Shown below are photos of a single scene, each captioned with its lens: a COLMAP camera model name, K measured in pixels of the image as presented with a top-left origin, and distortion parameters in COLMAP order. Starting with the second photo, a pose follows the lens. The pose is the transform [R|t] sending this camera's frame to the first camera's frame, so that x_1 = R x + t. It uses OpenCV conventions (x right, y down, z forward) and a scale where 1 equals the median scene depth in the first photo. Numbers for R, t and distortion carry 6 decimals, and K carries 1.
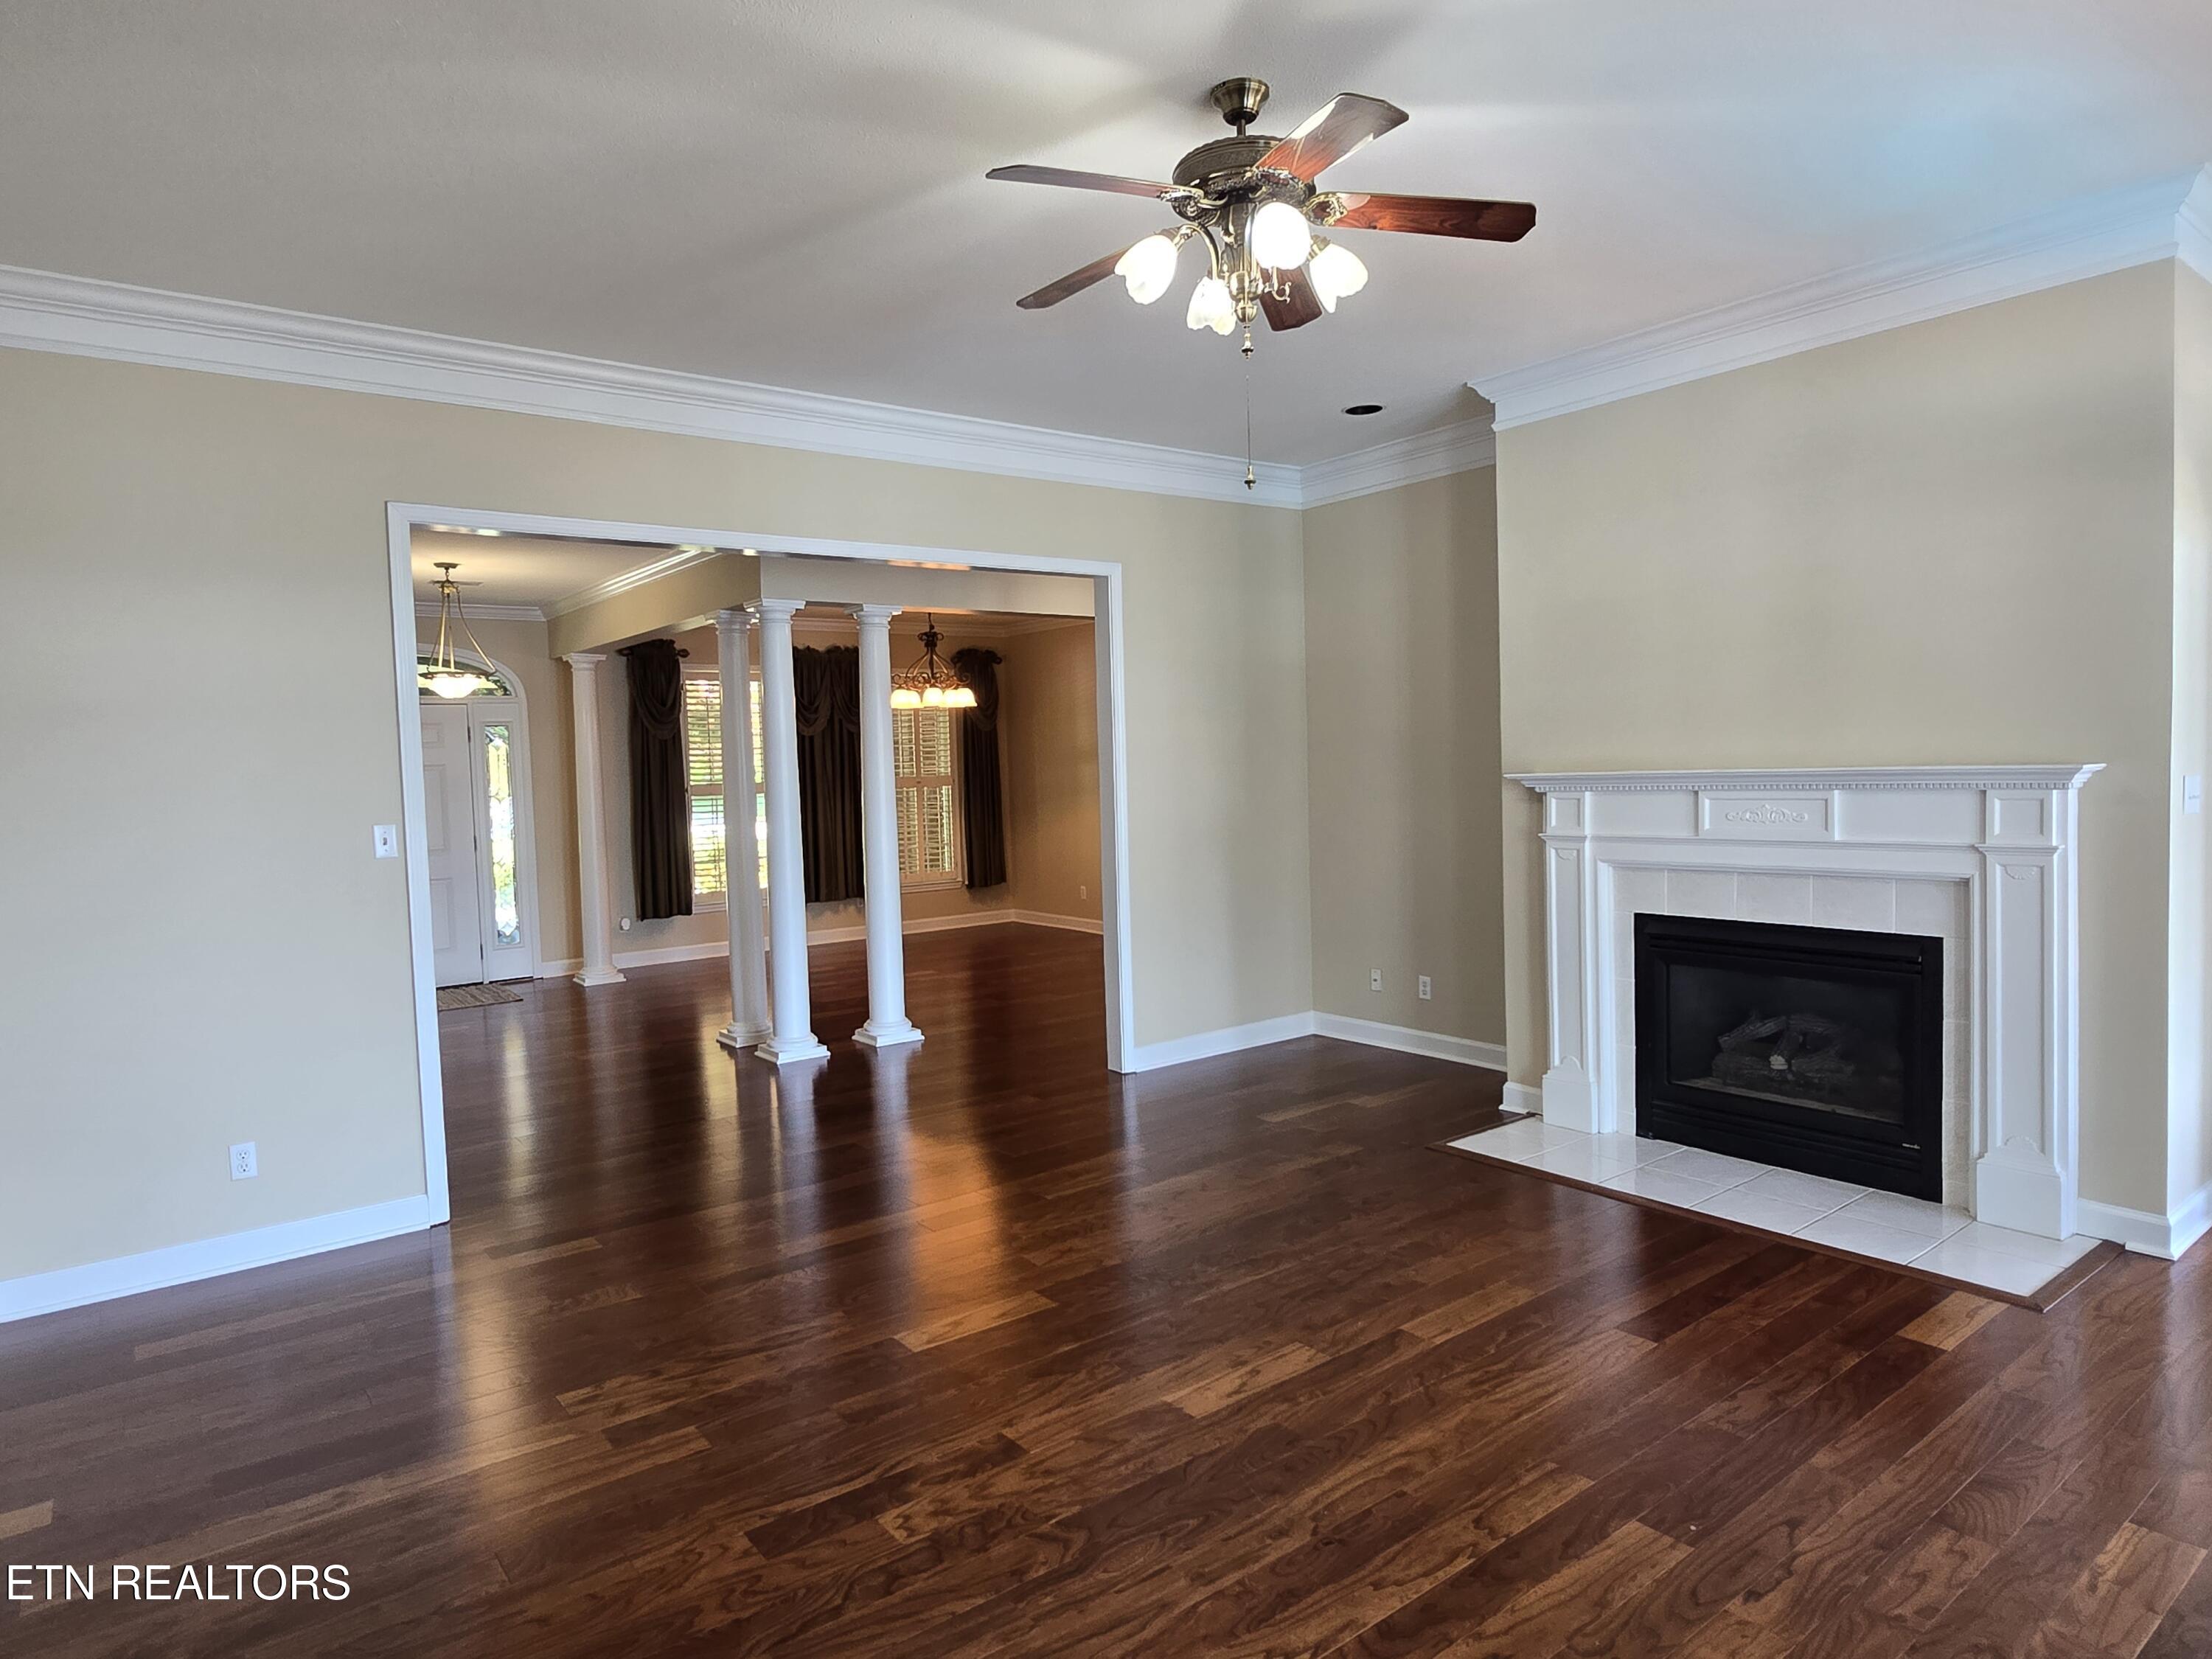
lens RADIAL K [[1301.2, 0, 1098.6], [0, 1301.2, 822.2], [0, 0, 1]] dist [-0.000845, -0.002196]
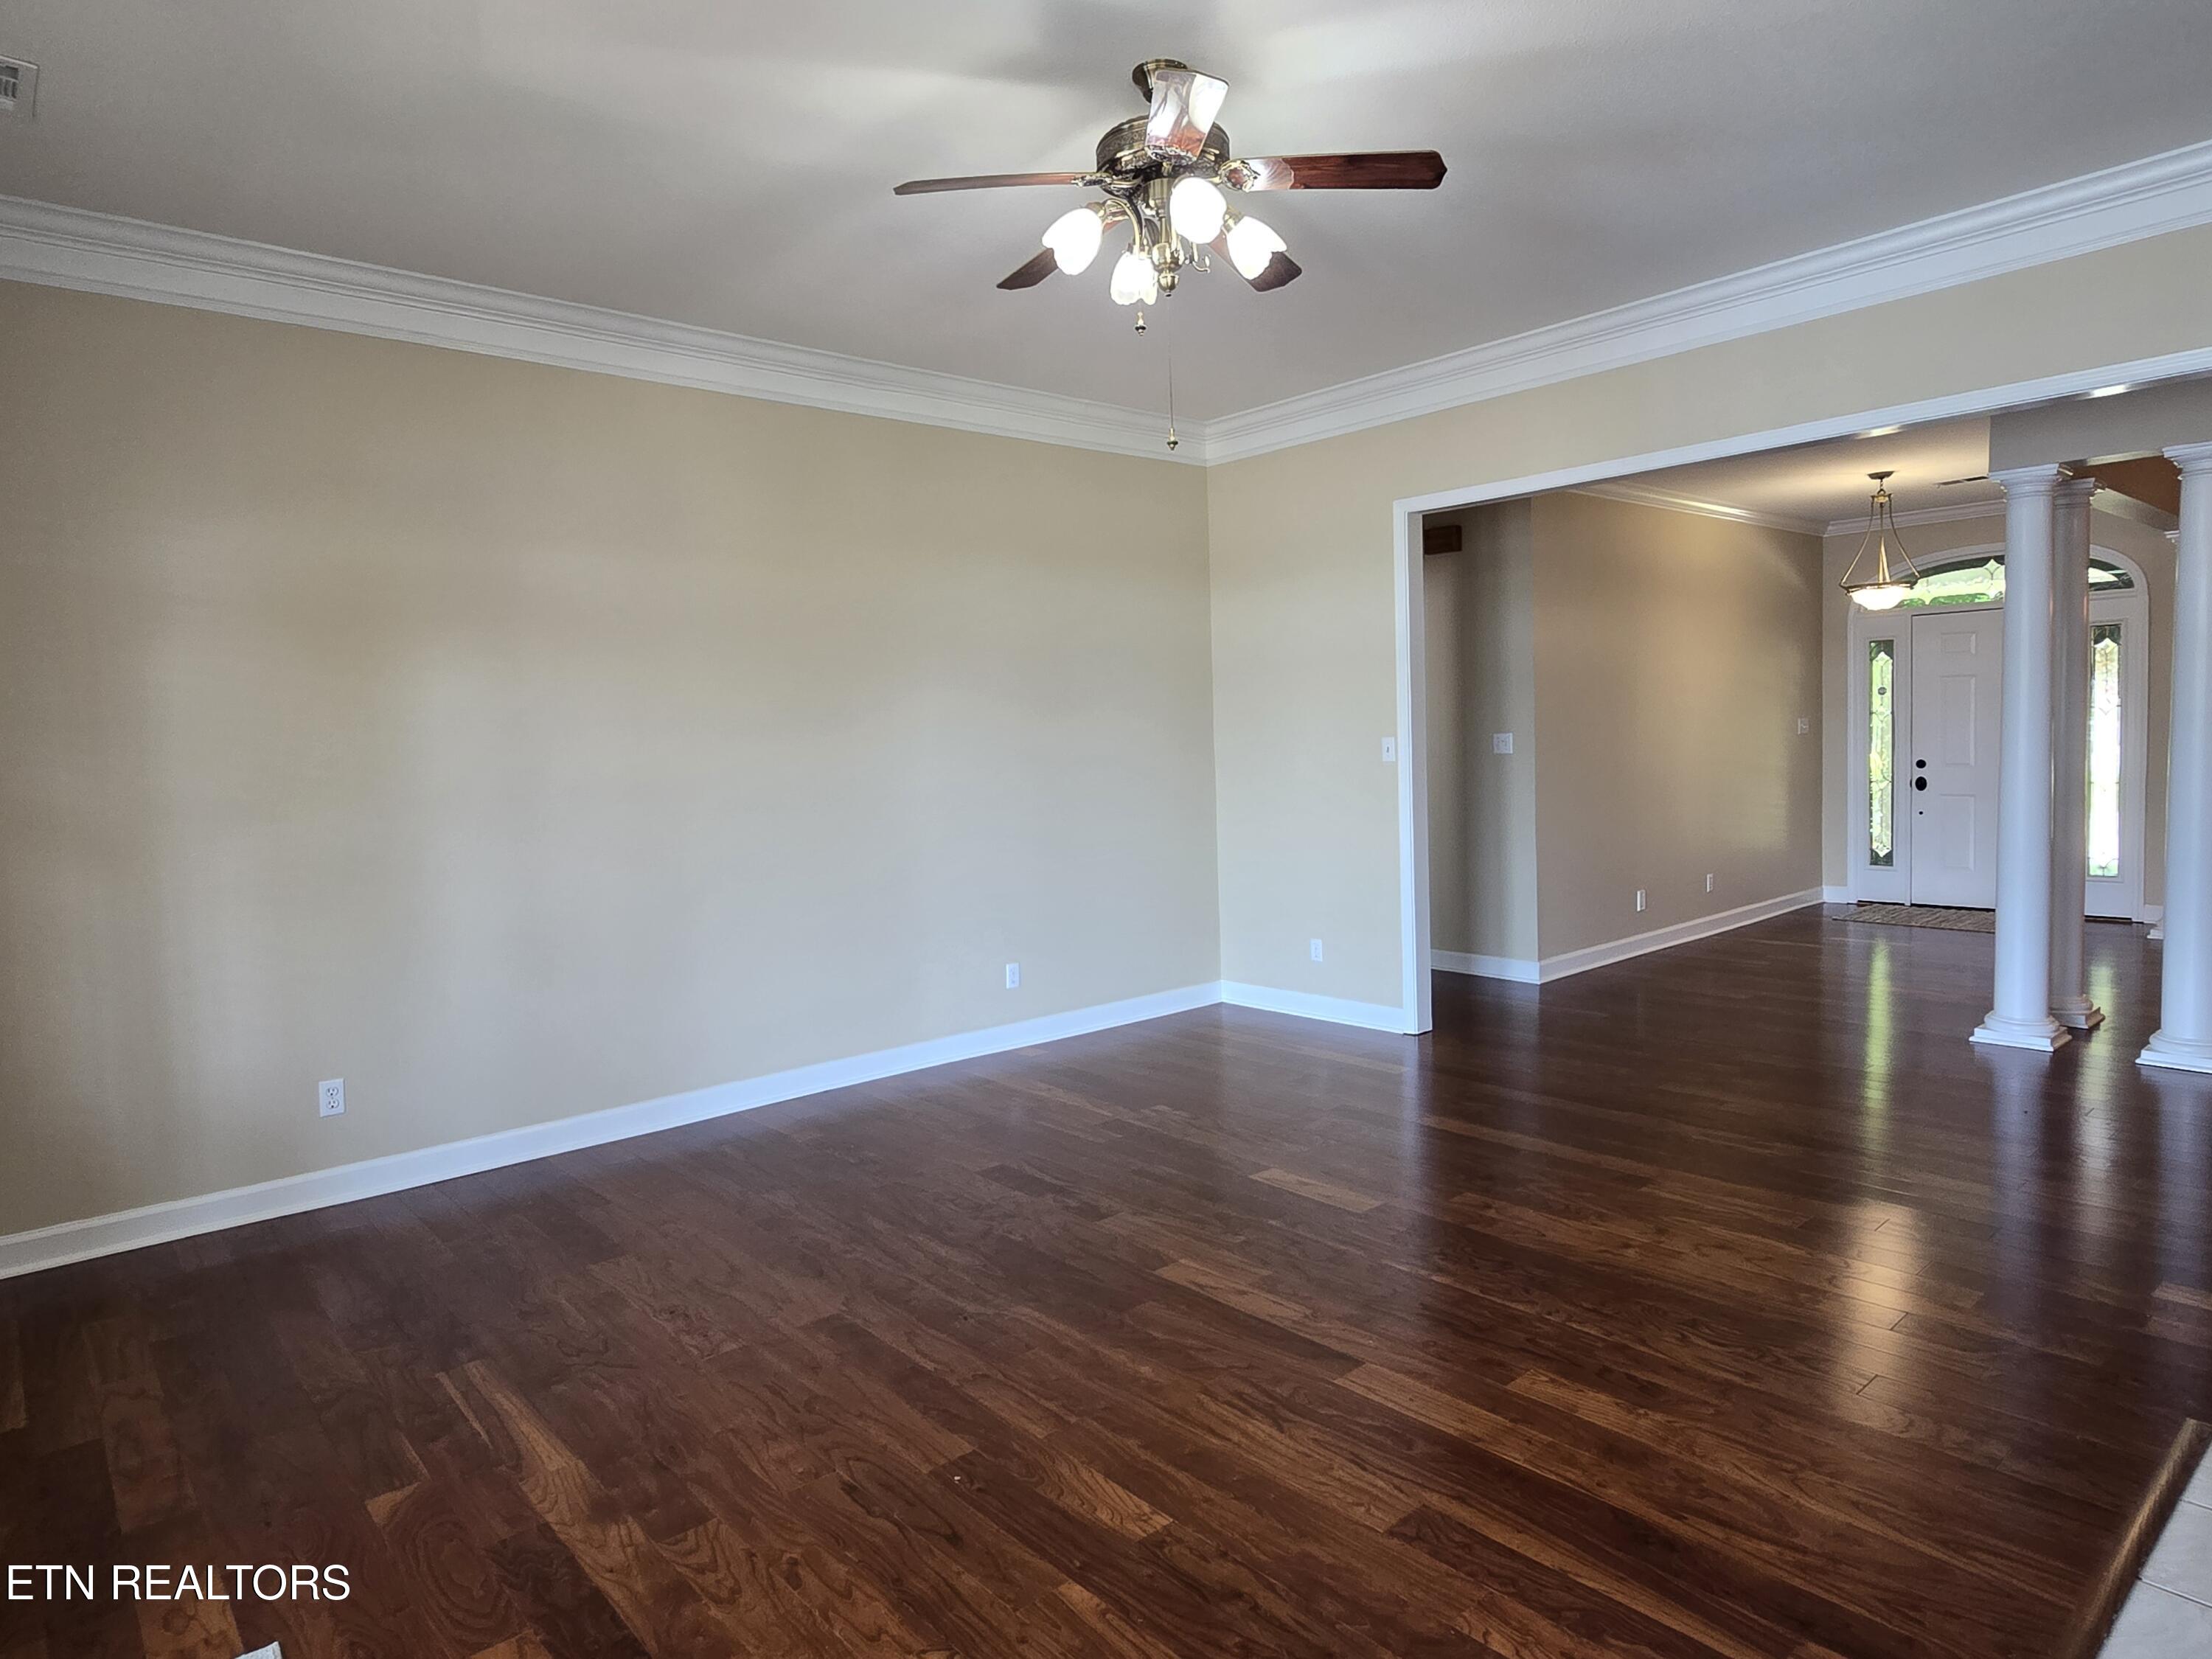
lens RADIAL K [[1301.2, 0, 1099.5], [0, 1301.2, 830.5], [0, 0, 1]] dist [-0.000845, -0.002196]
pose [[0.071619, 0.107251, -0.991649, 1.173155], [-0.017563, 0.994184, 0.106257, -0.059473], [0.997277, 0.009806, 0.073086, 0.851321]]
